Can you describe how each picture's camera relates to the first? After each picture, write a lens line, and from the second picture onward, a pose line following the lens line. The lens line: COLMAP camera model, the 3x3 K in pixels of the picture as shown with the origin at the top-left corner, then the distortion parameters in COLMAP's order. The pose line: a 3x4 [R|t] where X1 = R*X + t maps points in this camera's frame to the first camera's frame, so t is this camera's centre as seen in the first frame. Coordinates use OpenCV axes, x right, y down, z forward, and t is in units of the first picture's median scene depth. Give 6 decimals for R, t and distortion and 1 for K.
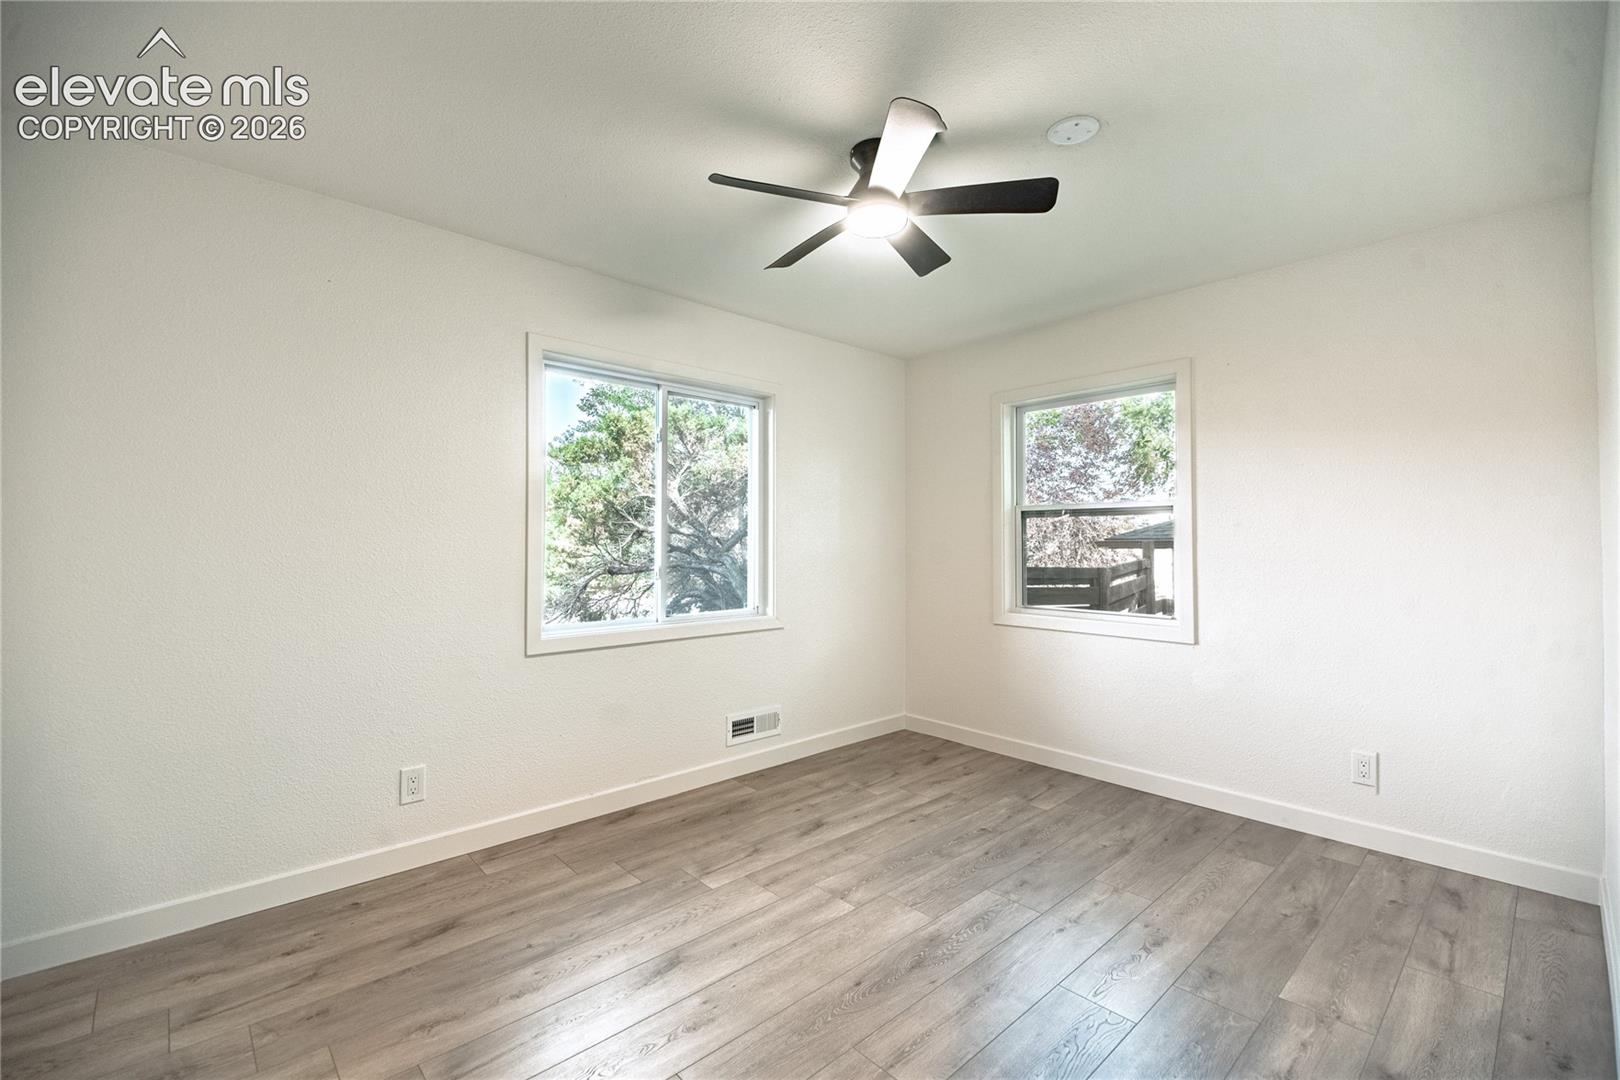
lens RADIAL K [[683.6, 0, 810.0], [0, 683.6, 540.0], [0, 0, 1]] dist [0.019816, -0.017512]
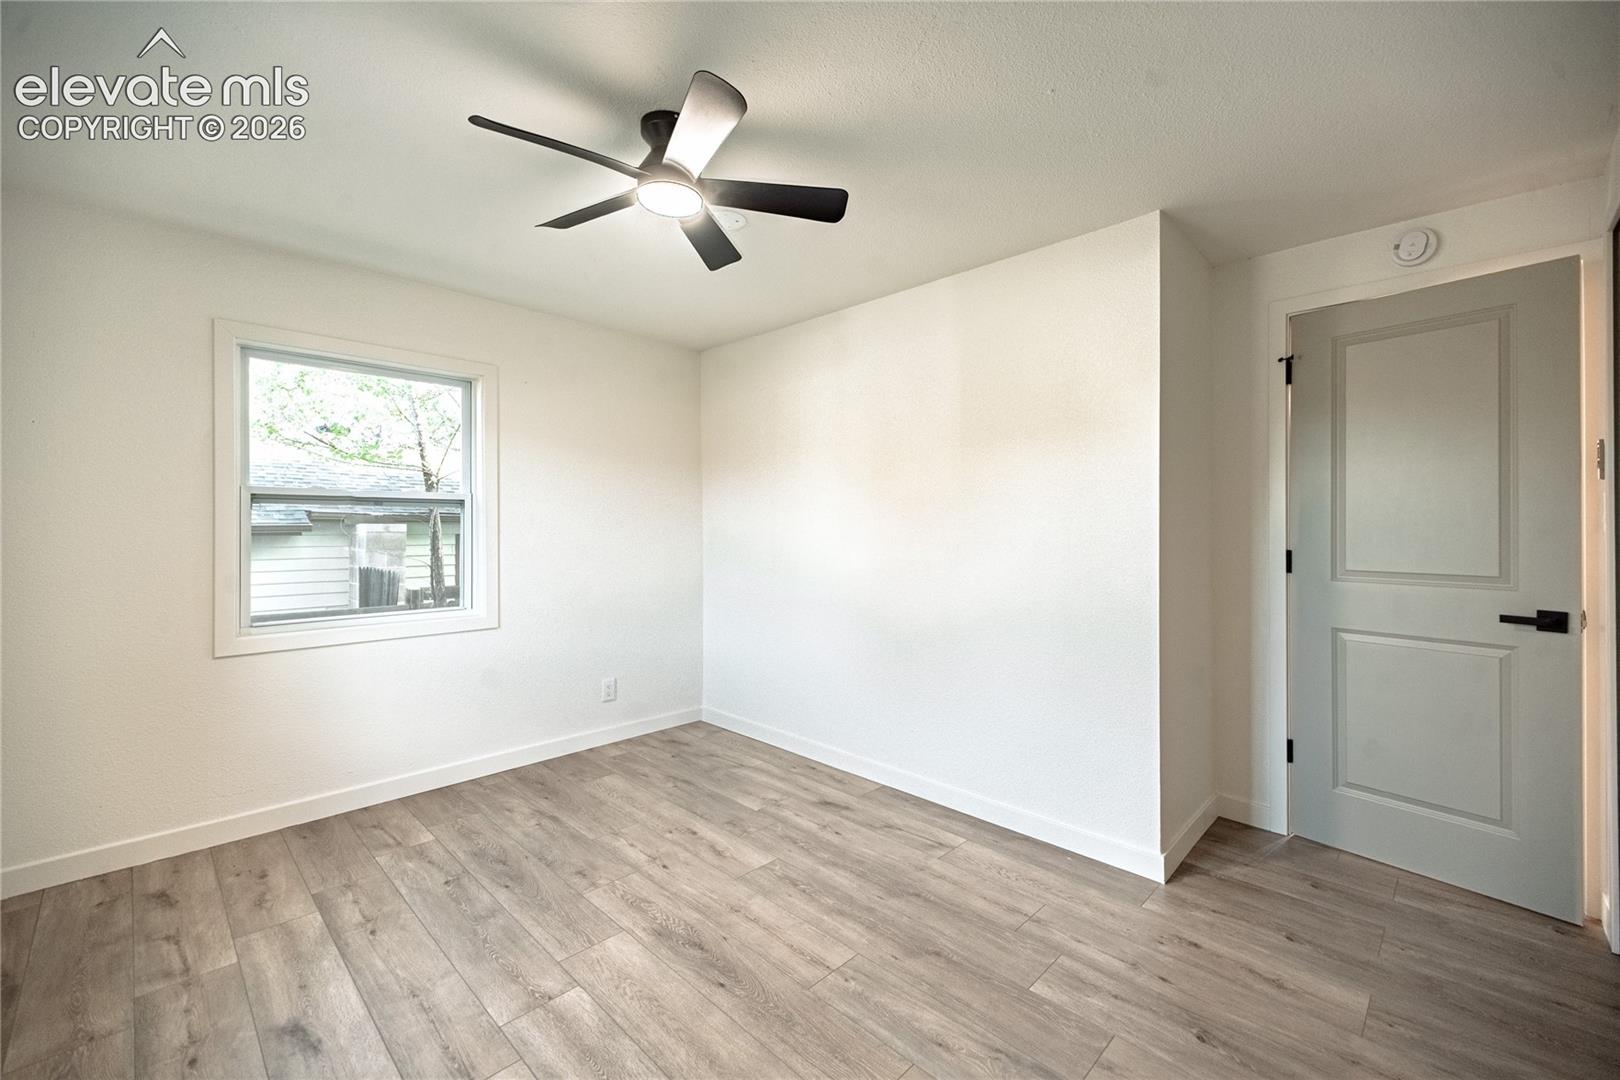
lens RADIAL K [[668.2, 0, 808.2], [0, 668.2, 517.4], [0, 0, 1]] dist [0.054177, -0.020934]
pose [[-0.041081, 0.010150, 0.999104, -0.671178], [-0.004346, 0.999937, -0.010338, -0.021545], [-0.999146, -0.004767, -0.041035, 0.653281]]
